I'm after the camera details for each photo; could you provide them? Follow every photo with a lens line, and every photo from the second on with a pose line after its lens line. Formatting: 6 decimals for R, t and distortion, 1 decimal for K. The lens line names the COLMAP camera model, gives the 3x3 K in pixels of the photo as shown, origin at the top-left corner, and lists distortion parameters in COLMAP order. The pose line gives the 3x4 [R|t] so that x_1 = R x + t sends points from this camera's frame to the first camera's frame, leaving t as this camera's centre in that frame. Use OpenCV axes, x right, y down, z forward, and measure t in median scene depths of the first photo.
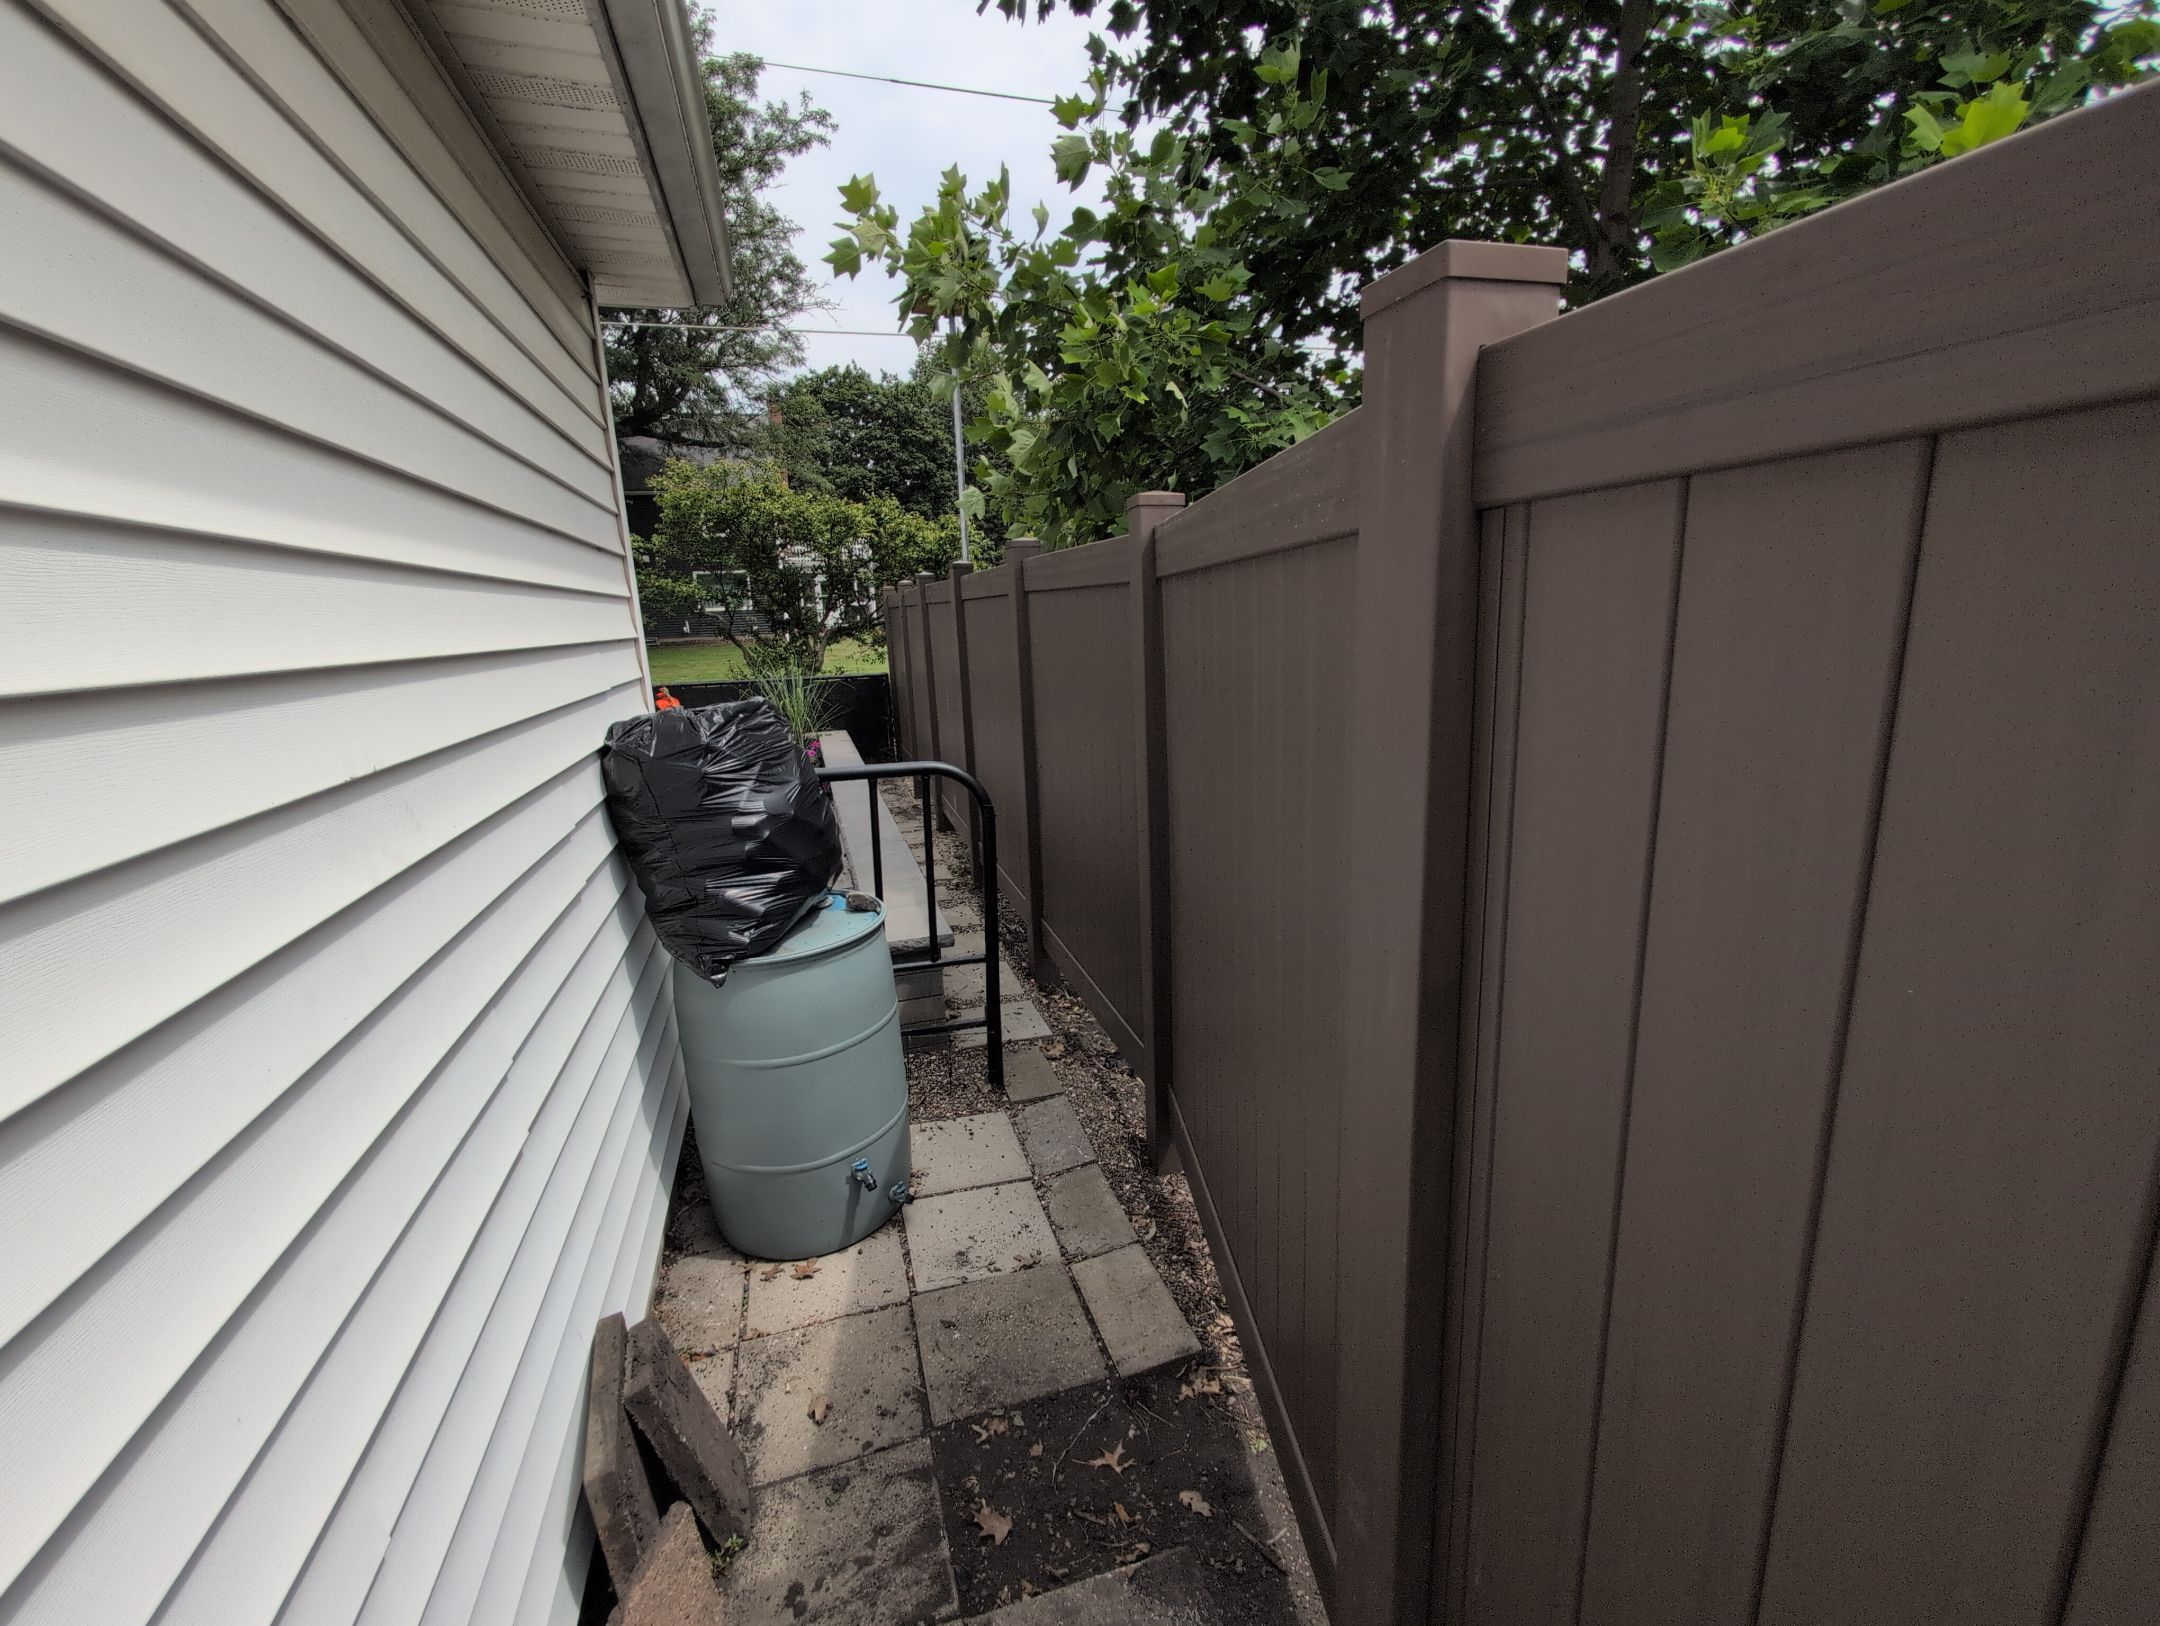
lens RADIAL K [[920.4, 0, 1085.5], [0, 920.4, 814.1], [0, 0, 1]] dist [0.000566, 0.000273]
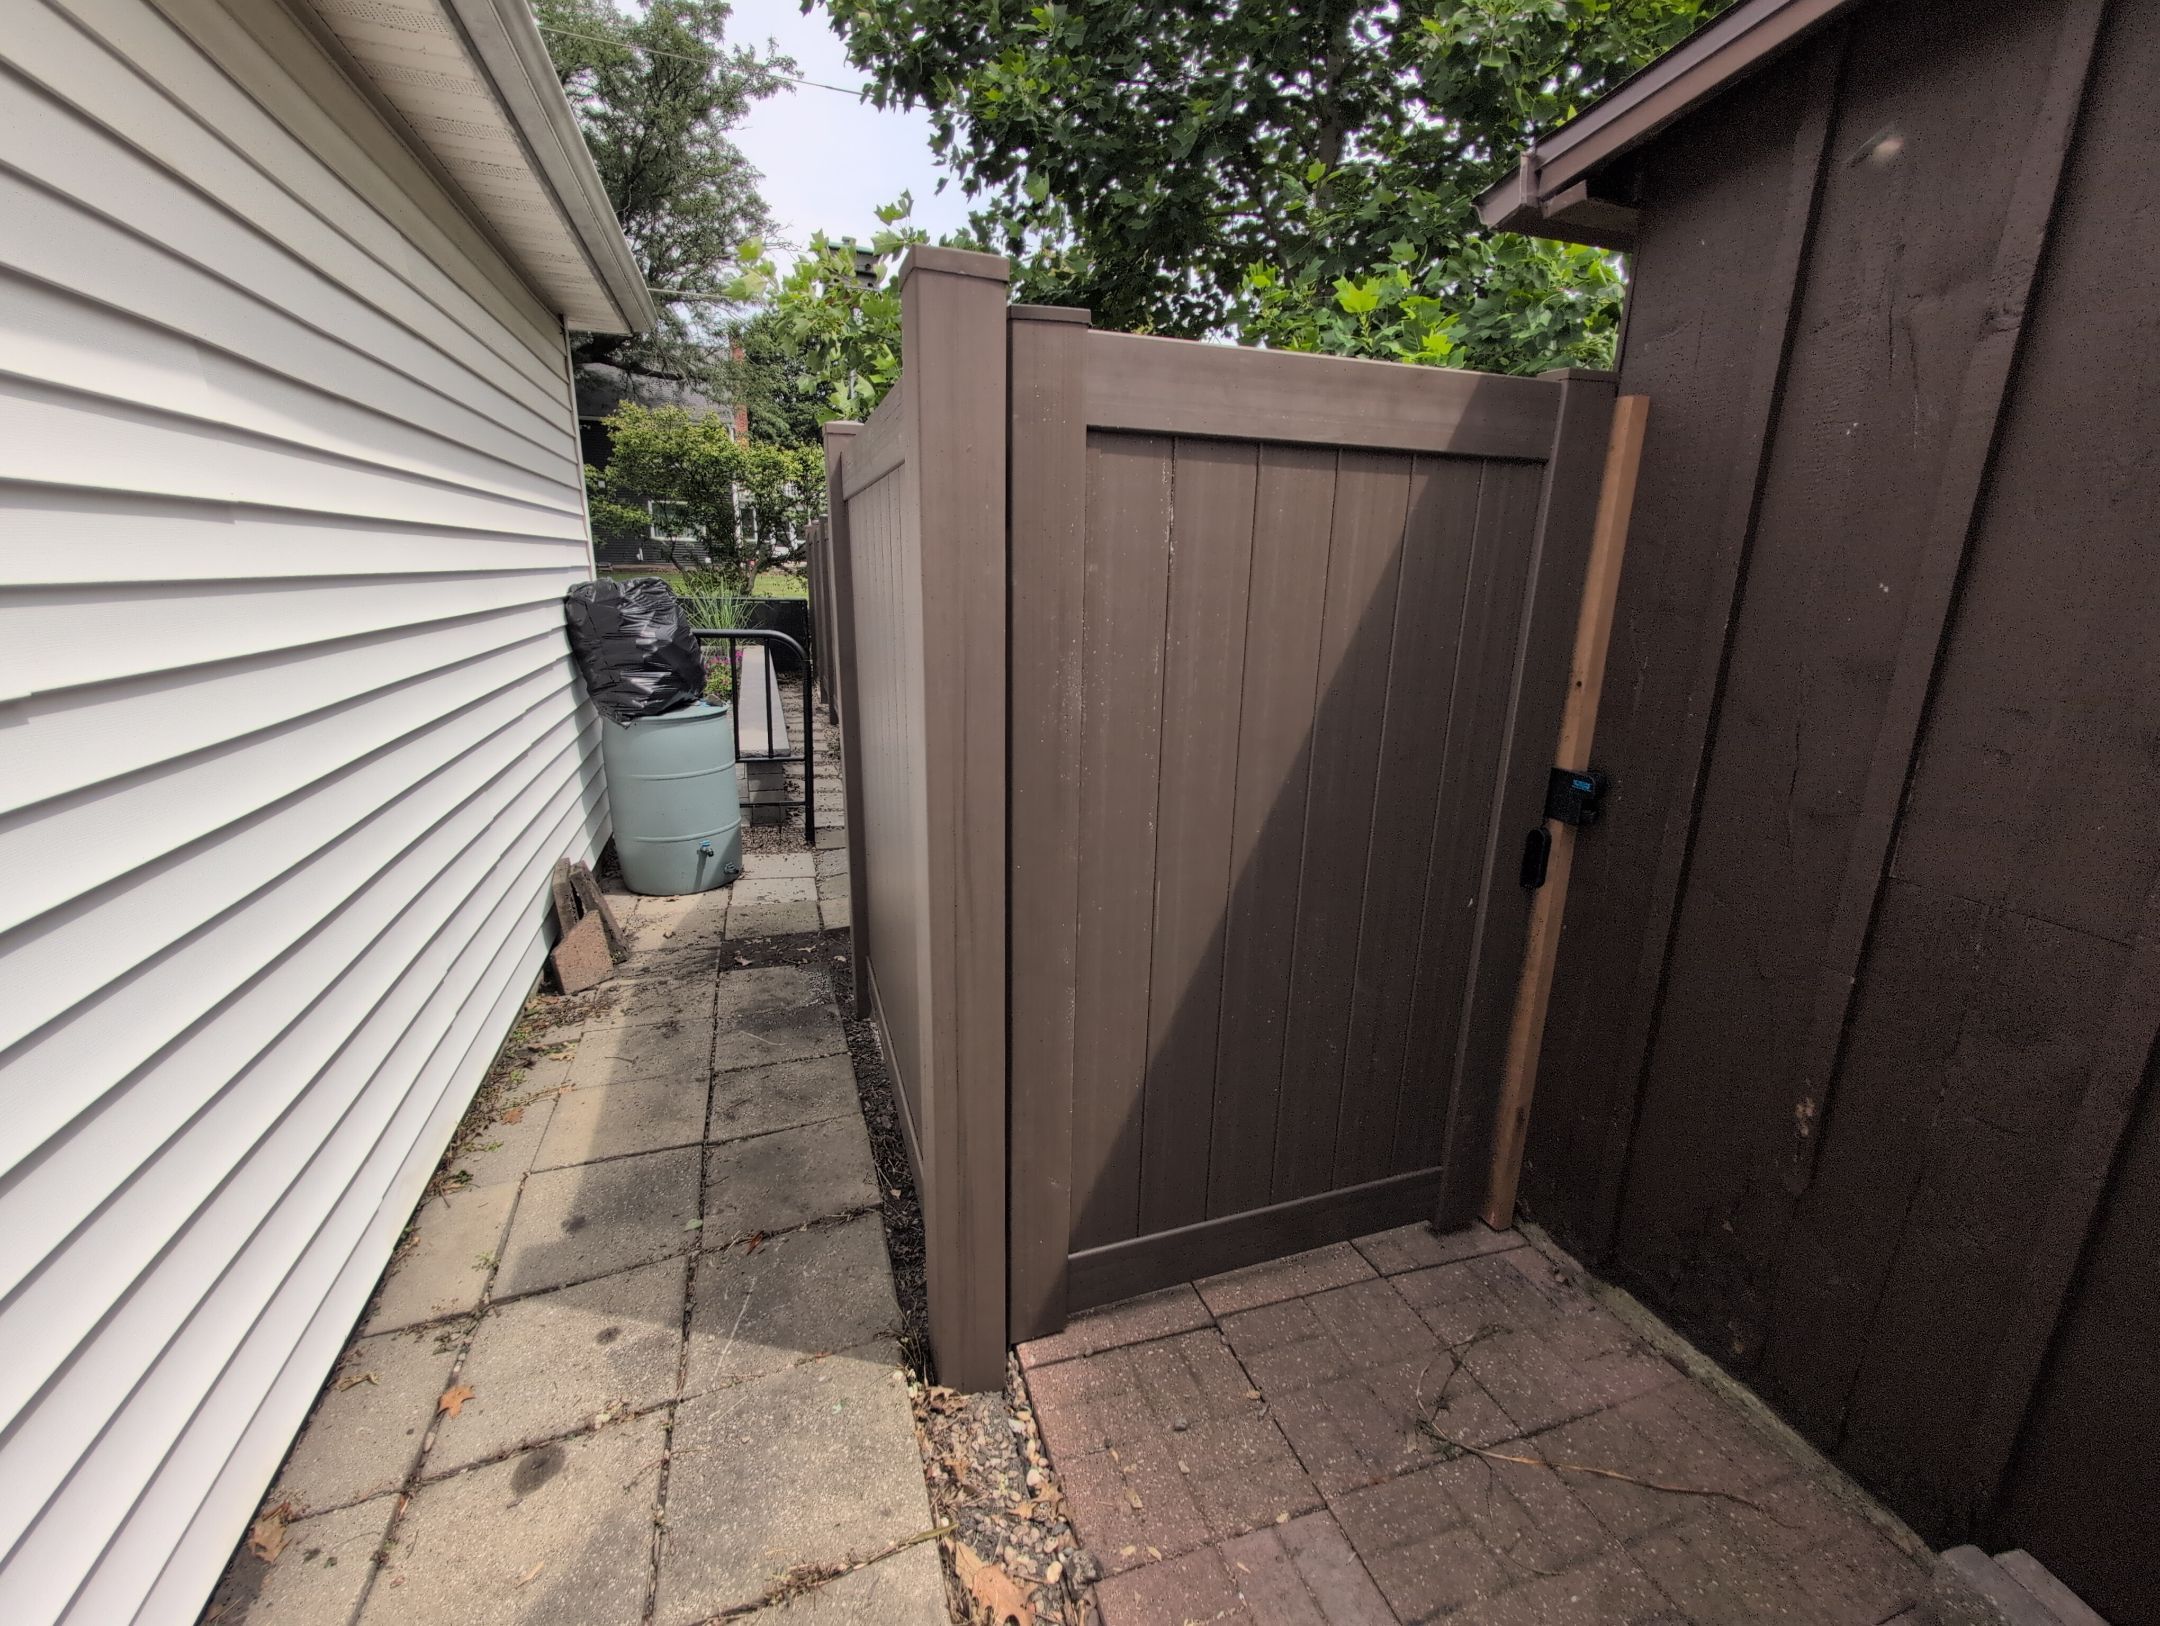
lens RADIAL K [[920.4, 0, 1085.5], [0, 920.4, 814.1], [0, 0, 1]] dist [0.000566, 0.000273]
pose [[0.997601, 0.051524, 0.046229, 0.098609], [-0.053509, 0.997651, 0.042768, 0.050249], [-0.043916, -0.045139, 0.998015, -0.197618]]
